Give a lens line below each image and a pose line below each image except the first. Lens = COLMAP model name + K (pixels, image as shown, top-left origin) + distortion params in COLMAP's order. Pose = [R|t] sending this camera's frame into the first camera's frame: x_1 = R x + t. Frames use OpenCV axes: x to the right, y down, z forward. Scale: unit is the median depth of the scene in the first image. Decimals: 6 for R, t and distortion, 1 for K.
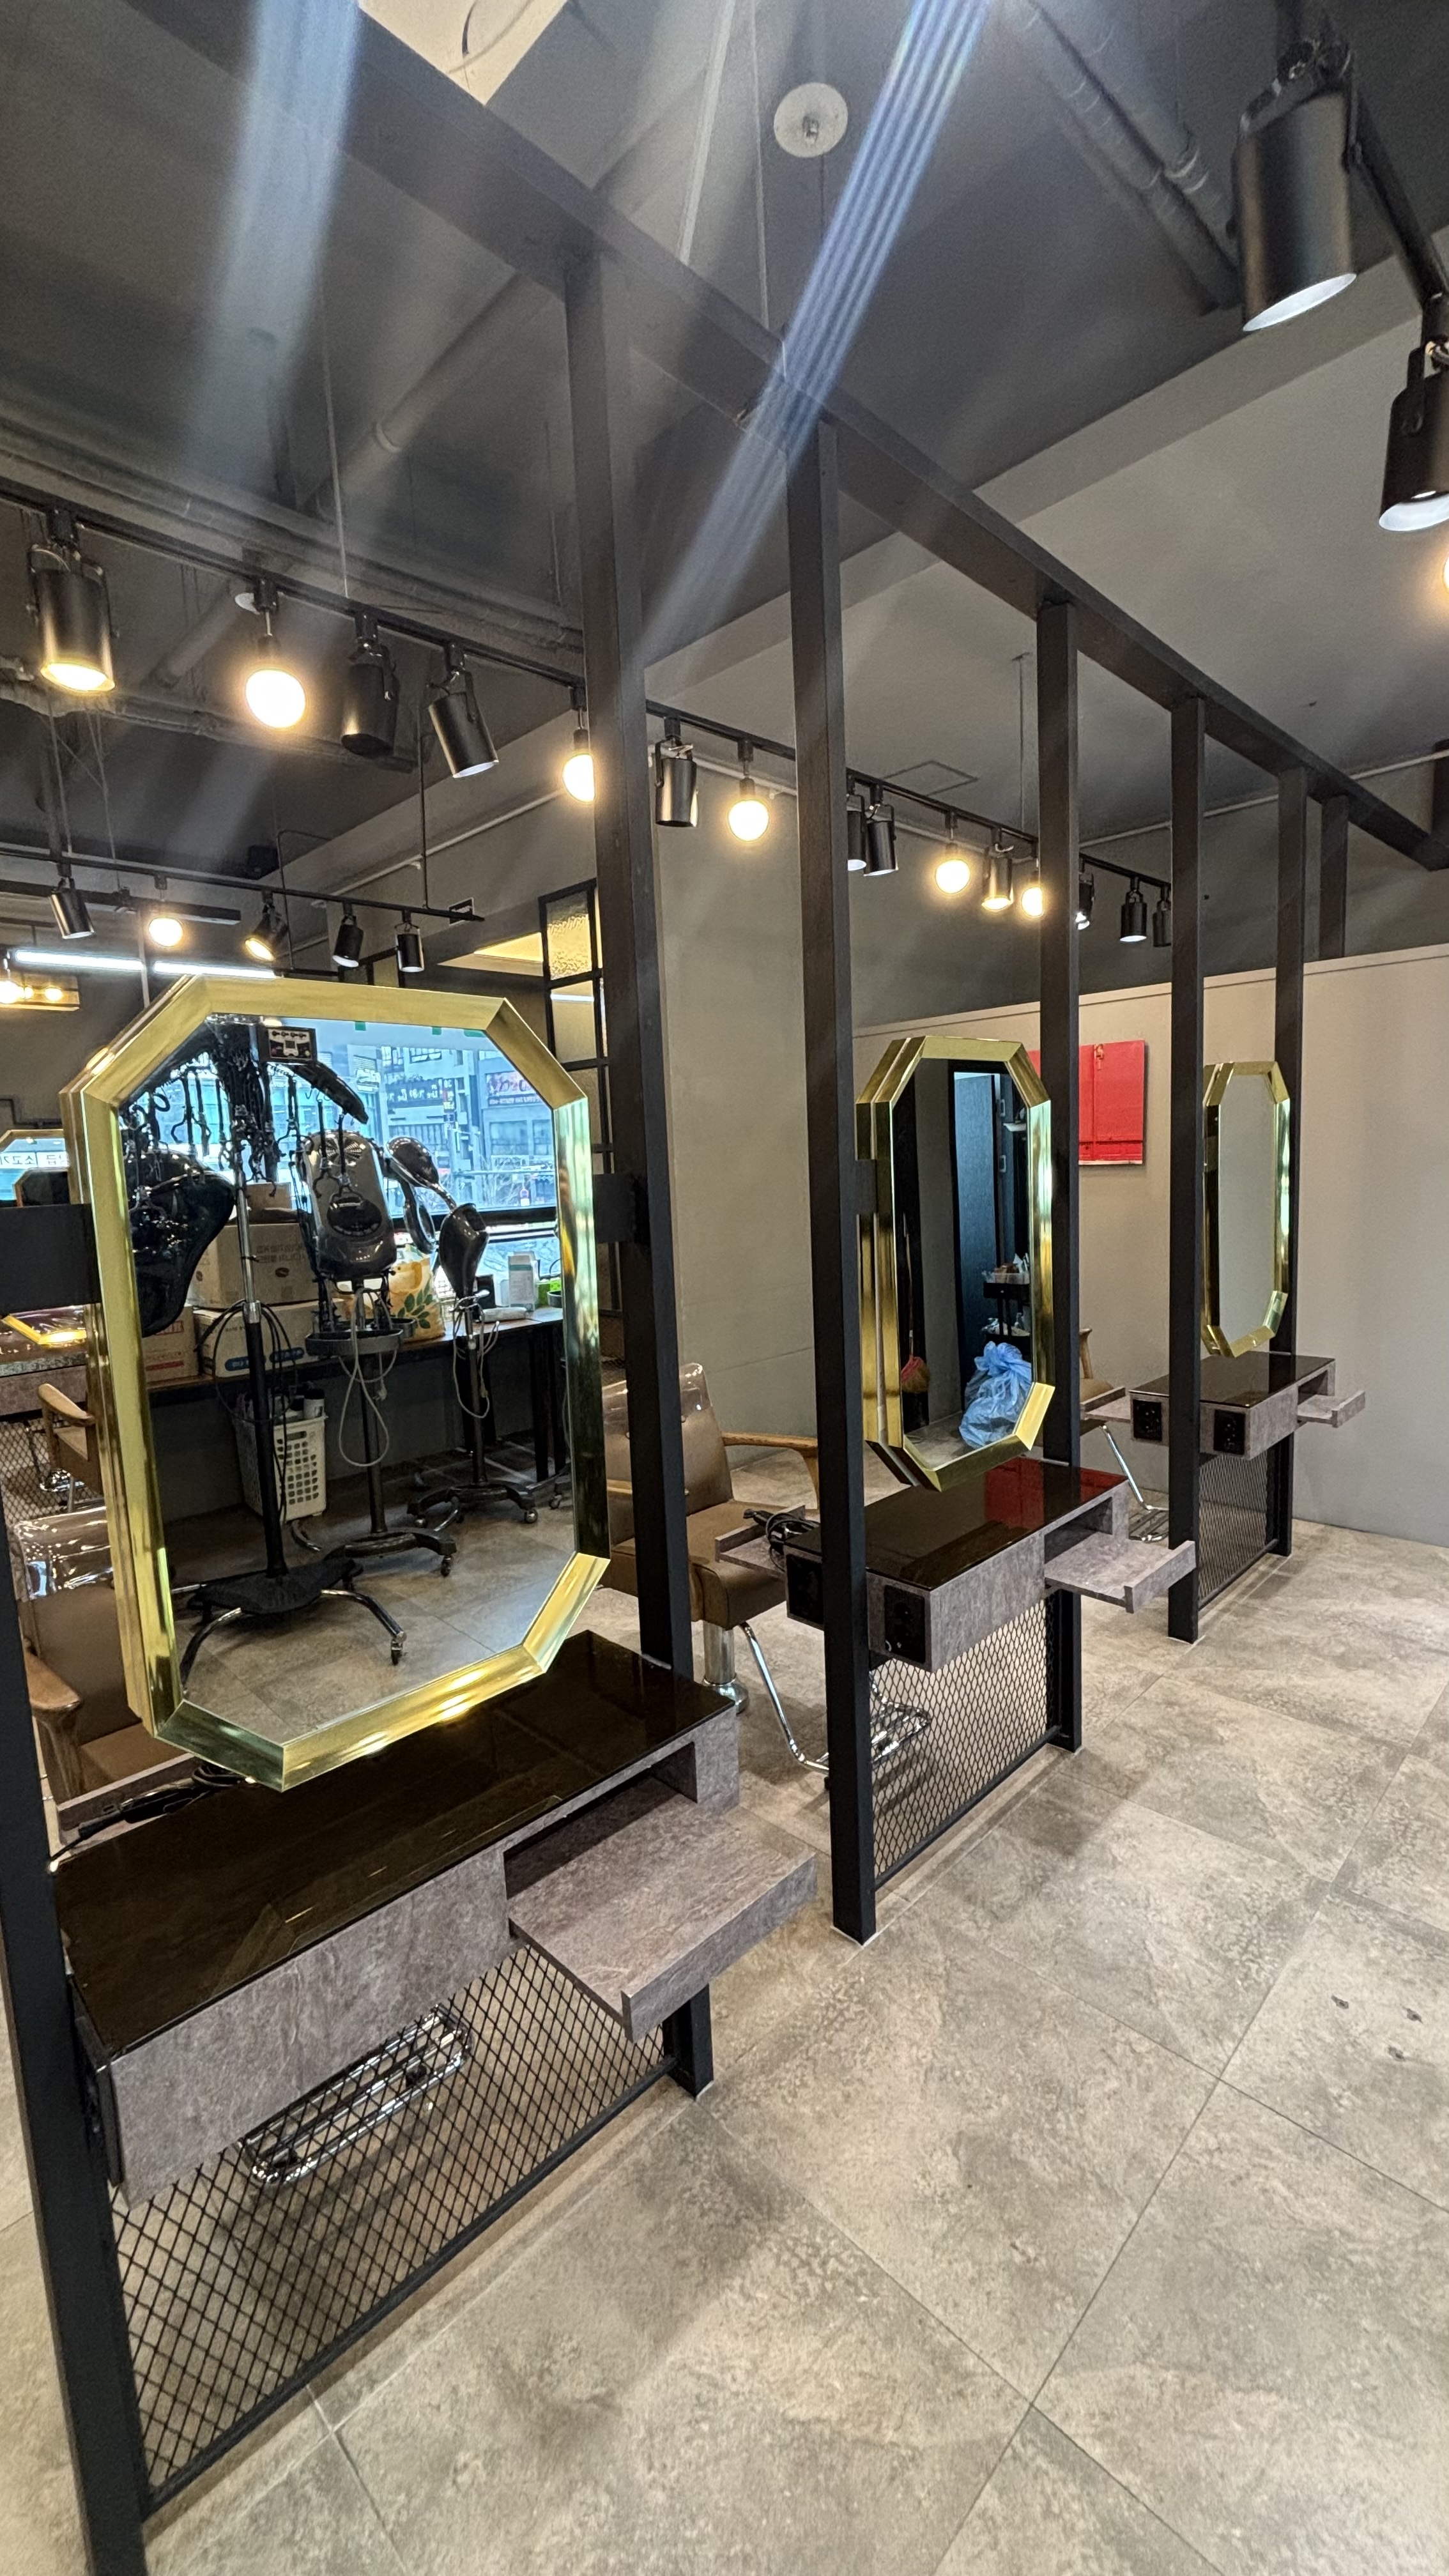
lens RADIAL K [[1018.5, 0, 724.9], [0, 1018.5, 1264.0], [0, 0, 1]] dist [0.012808, -0.009029]
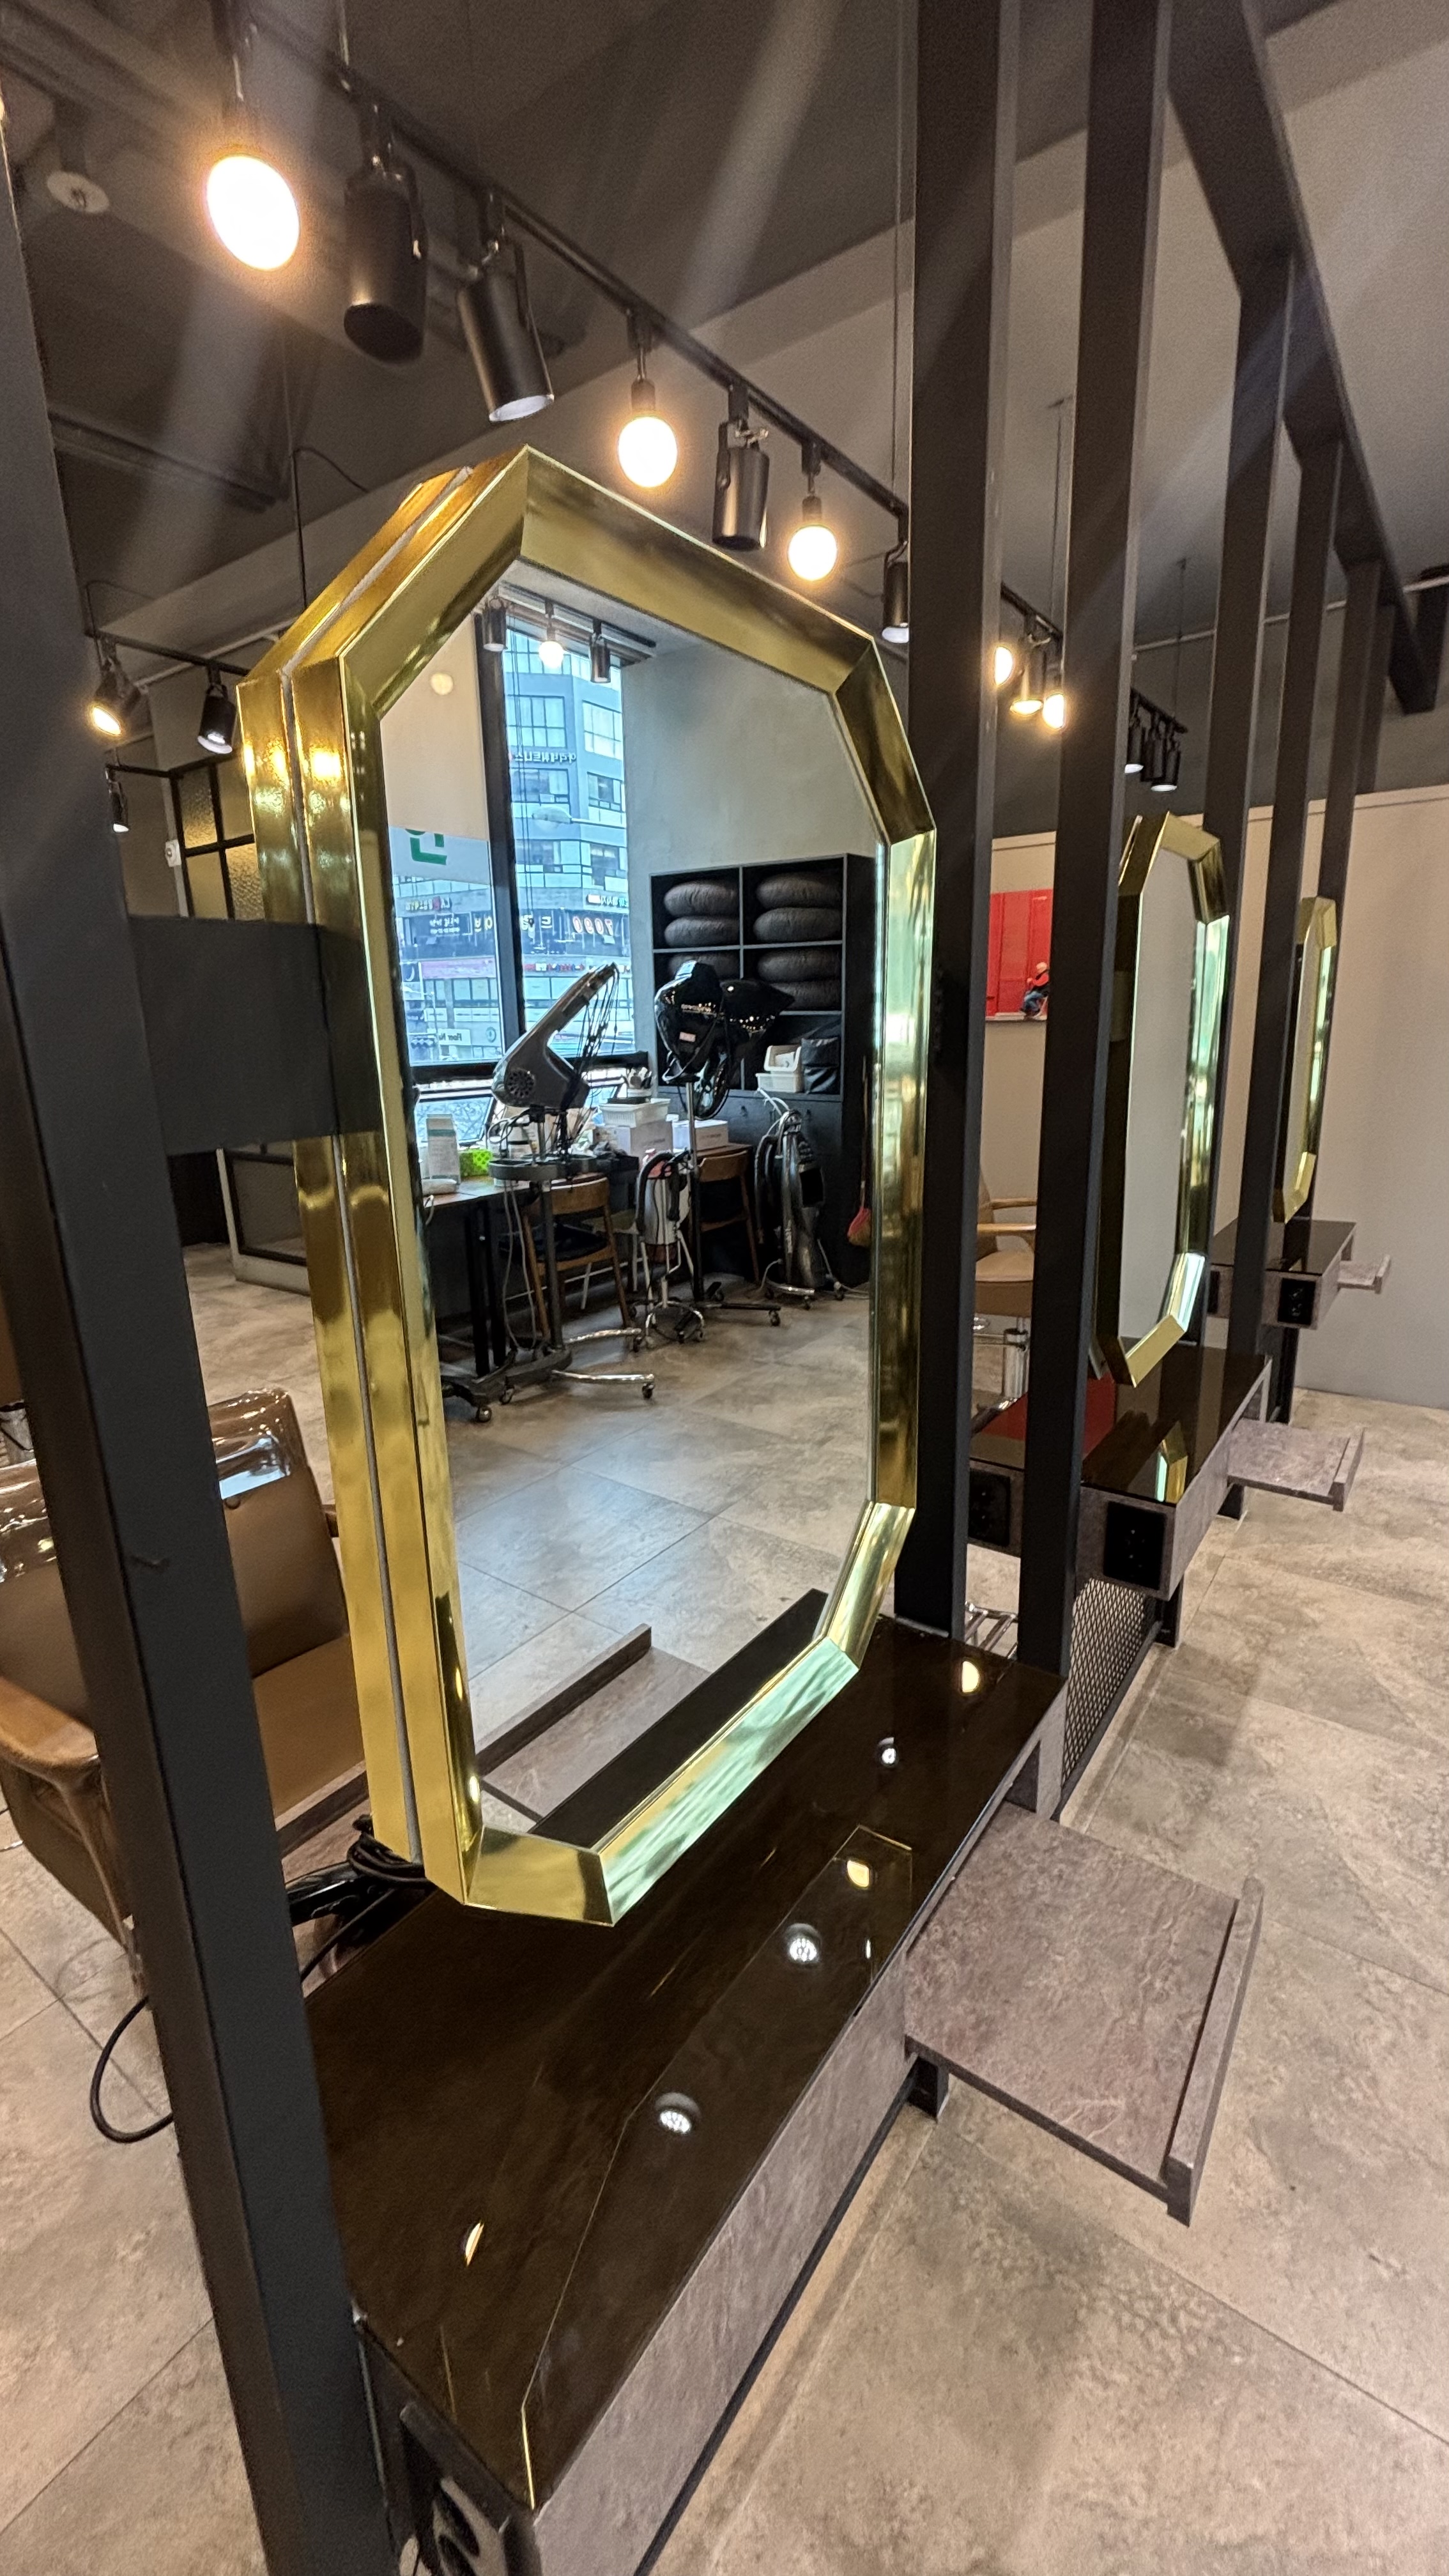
lens RADIAL K [[1018.5, 0, 724.9], [0, 1018.5, 1264.0], [0, 0, 1]] dist [0.012808, -0.009029]
pose [[0.987324, -0.019844, 0.157472, -0.231934], [0.000464, 0.992510, 0.122159, 0.017994], [-0.158716, -0.120538, 0.979939, 0.217734]]
